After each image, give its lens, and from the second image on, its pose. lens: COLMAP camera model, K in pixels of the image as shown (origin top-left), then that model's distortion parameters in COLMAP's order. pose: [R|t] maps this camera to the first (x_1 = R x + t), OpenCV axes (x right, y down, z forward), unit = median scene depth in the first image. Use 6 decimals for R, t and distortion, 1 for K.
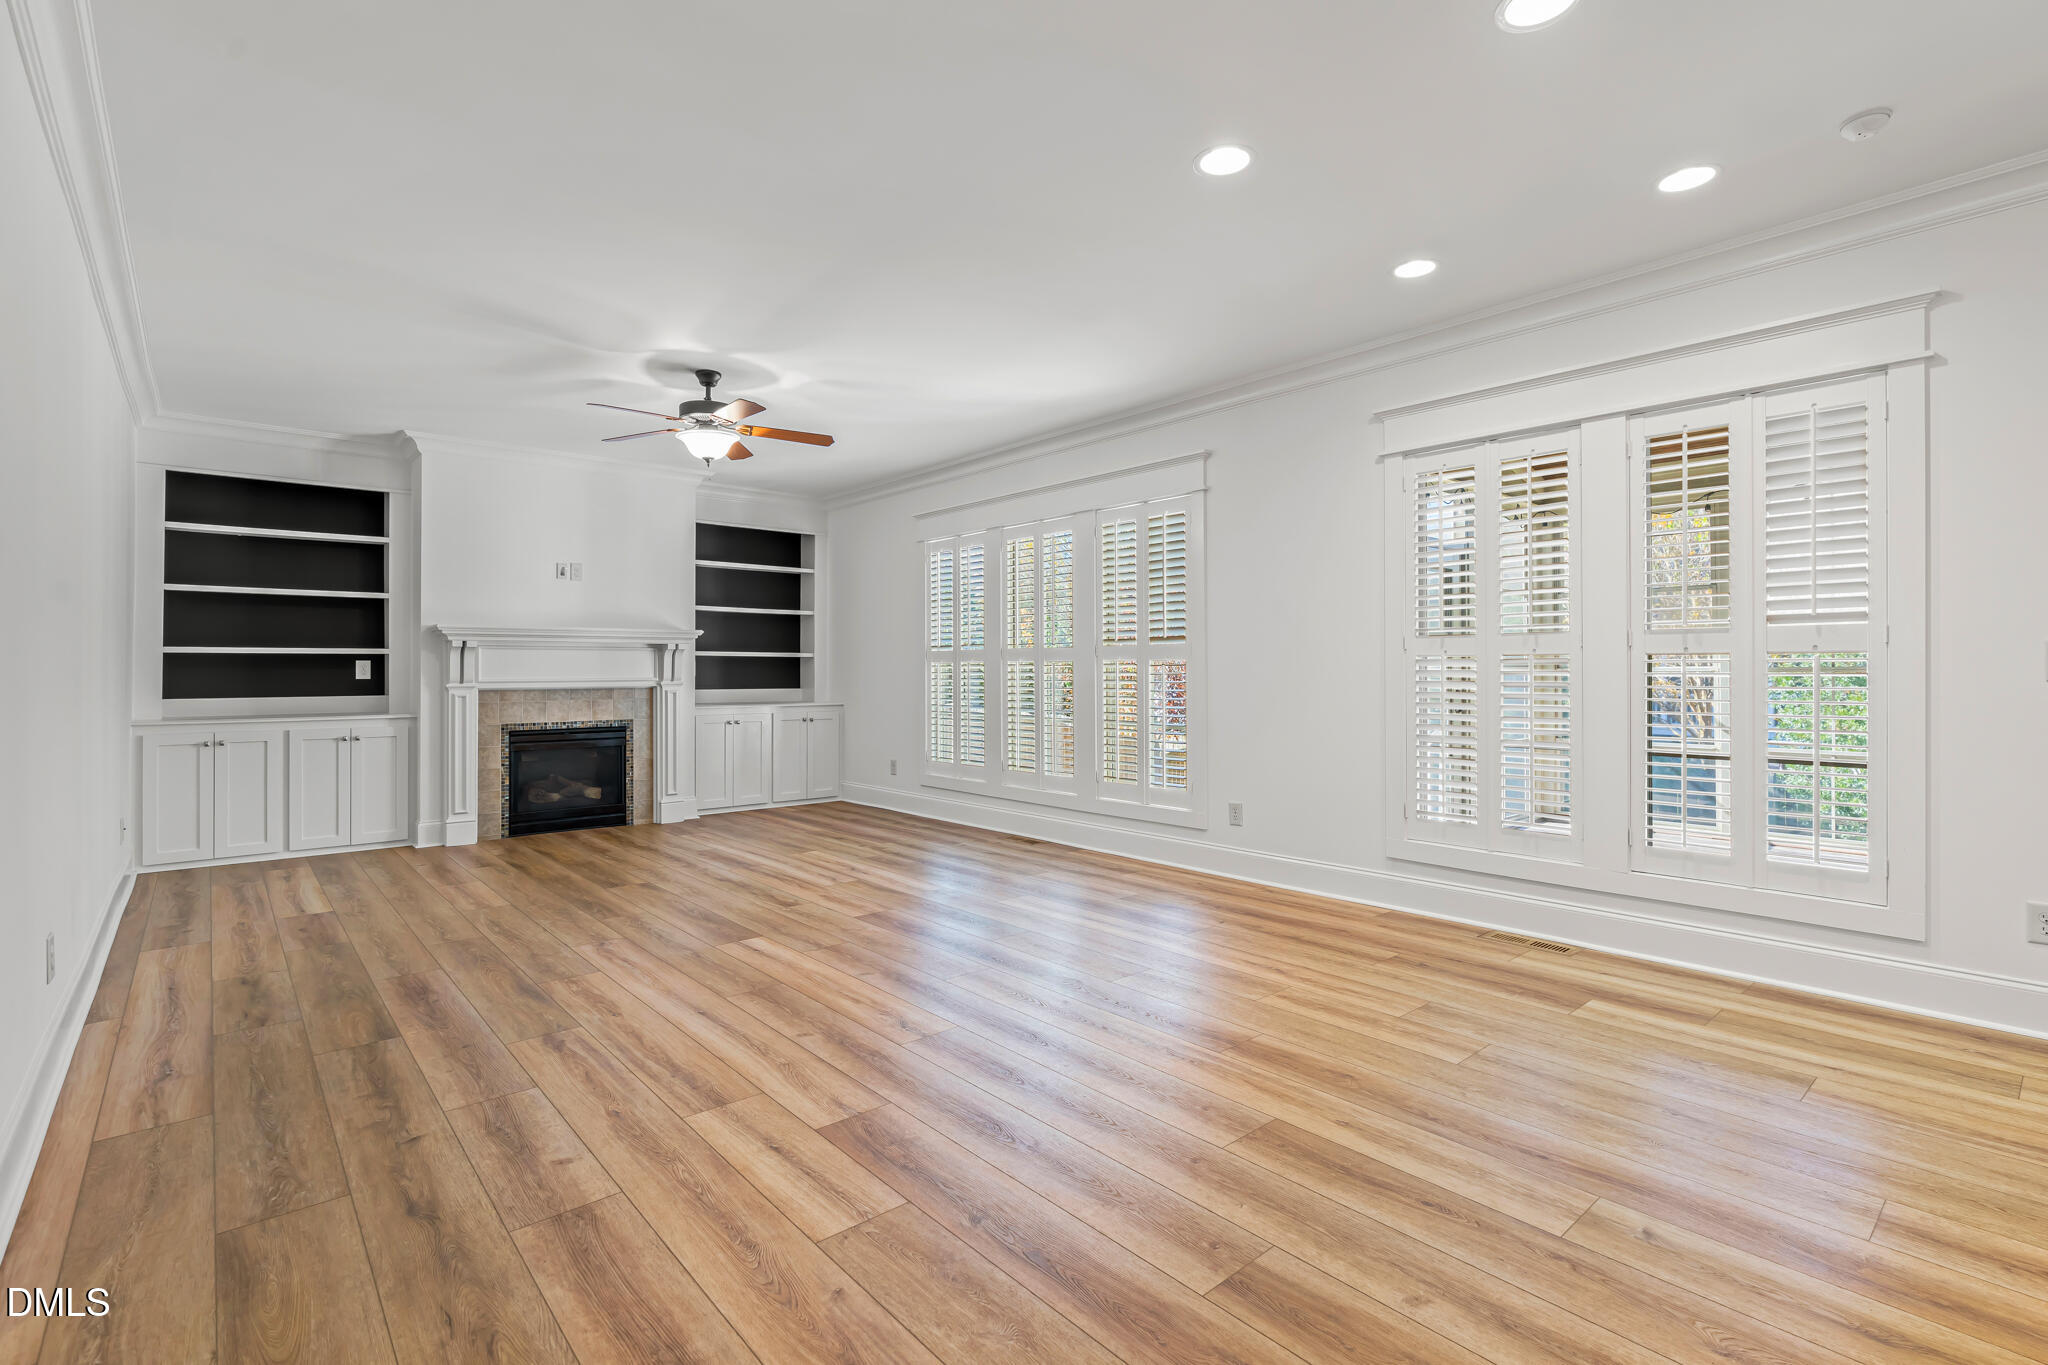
lens RADIAL K [[935.1, 0, 1024.0], [0, 935.1, 682.5], [0, 0, 1]] dist [-0.003081, 0.000147]
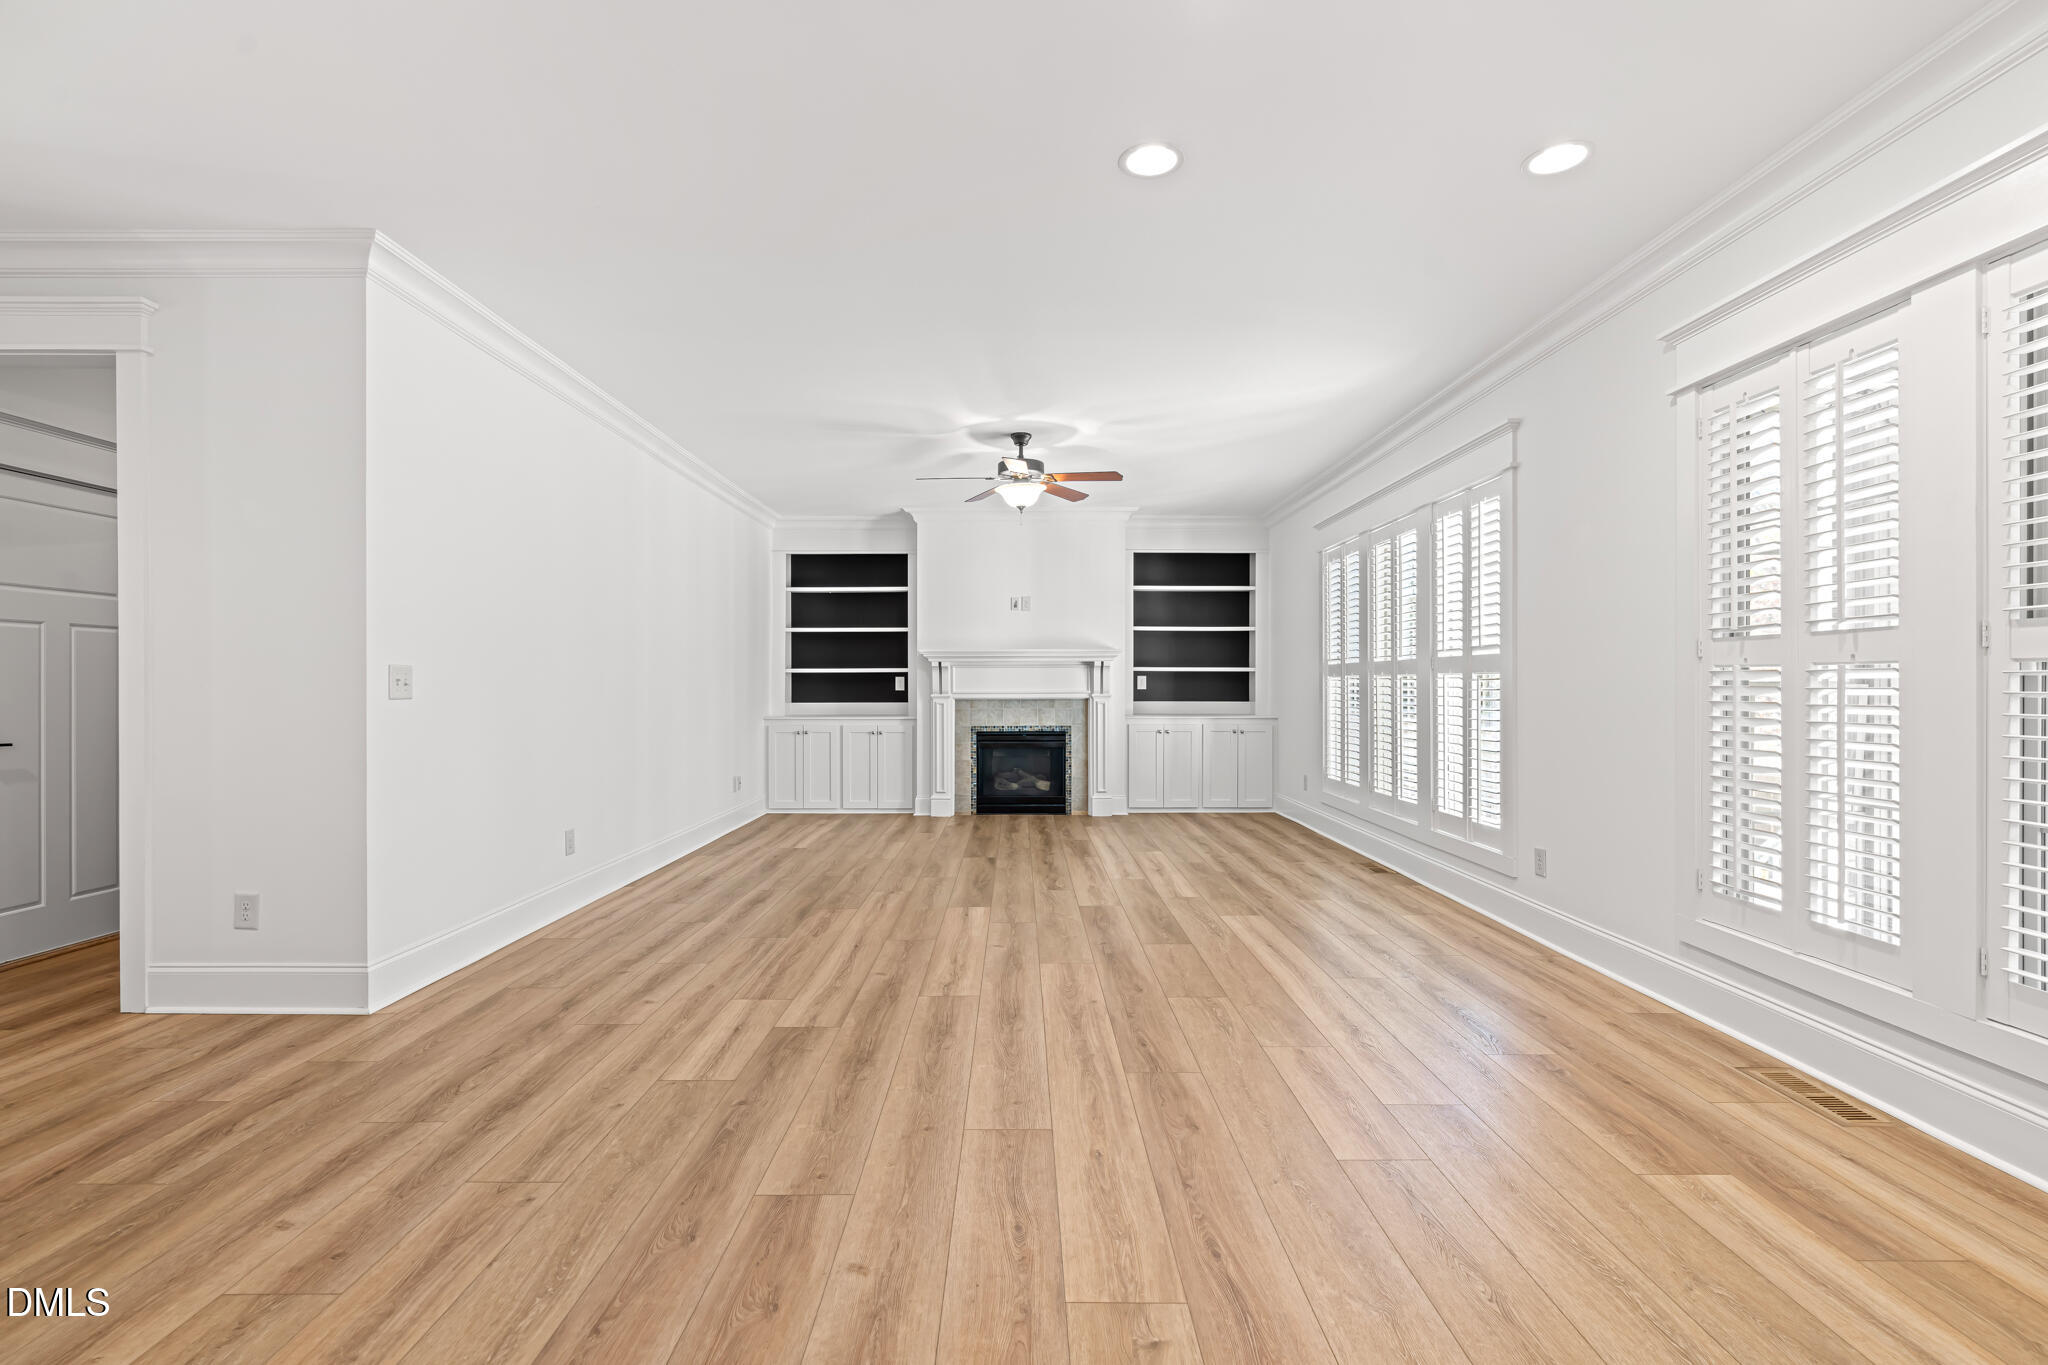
lens RADIAL K [[927.7, 0, 1024.0], [0, 927.7, 682.5], [0, 0, 1]] dist [-0.001223, 0.000612]
pose [[0.757395, -0.000958, -0.652957, 0.337481], [-0.008748, 0.999894, -0.011613, -0.000956], [0.652899, 0.014508, 0.757306, 0.081289]]
